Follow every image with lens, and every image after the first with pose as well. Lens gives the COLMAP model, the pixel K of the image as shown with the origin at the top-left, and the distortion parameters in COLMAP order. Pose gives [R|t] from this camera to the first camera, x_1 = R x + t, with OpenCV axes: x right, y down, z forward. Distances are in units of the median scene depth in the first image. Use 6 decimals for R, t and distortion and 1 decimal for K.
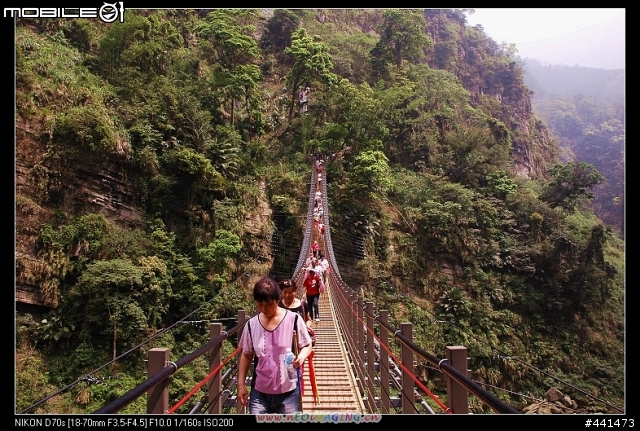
lens RADIAL K [[467.3, 0, 319.5], [0, 467.3, 213.7], [0, 0, 1]] dist [-0.138536, 0.086583]
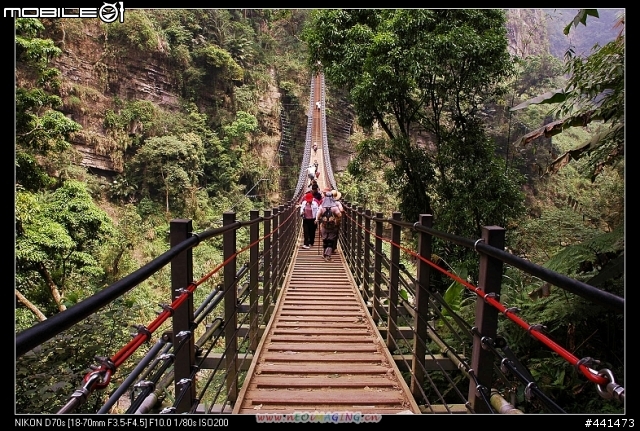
lens RADIAL K [[467.3, 0, 317.0], [0, 467.3, 206.2], [0, 0, 1]] dist [-0.138536, 0.086583]
pose [[0.999832, 0.018282, 0.001273, -0.001116], [-0.017948, 0.962794, 0.269639, -0.056666], [0.003704, -0.269617, 0.962961, -0.271830]]
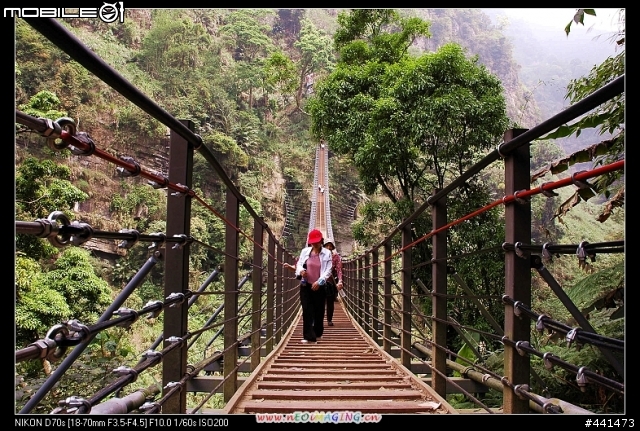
lens RADIAL K [[467.3, 0, 318.0], [0, 467.3, 210.5], [0, 0, 1]] dist [-0.138536, 0.086583]
pose [[0.999871, 0.014486, -0.006872, -0.001266], [-0.013767, 0.995371, 0.095113, -0.049108], [0.008218, -0.095006, 0.995443, -0.271575]]
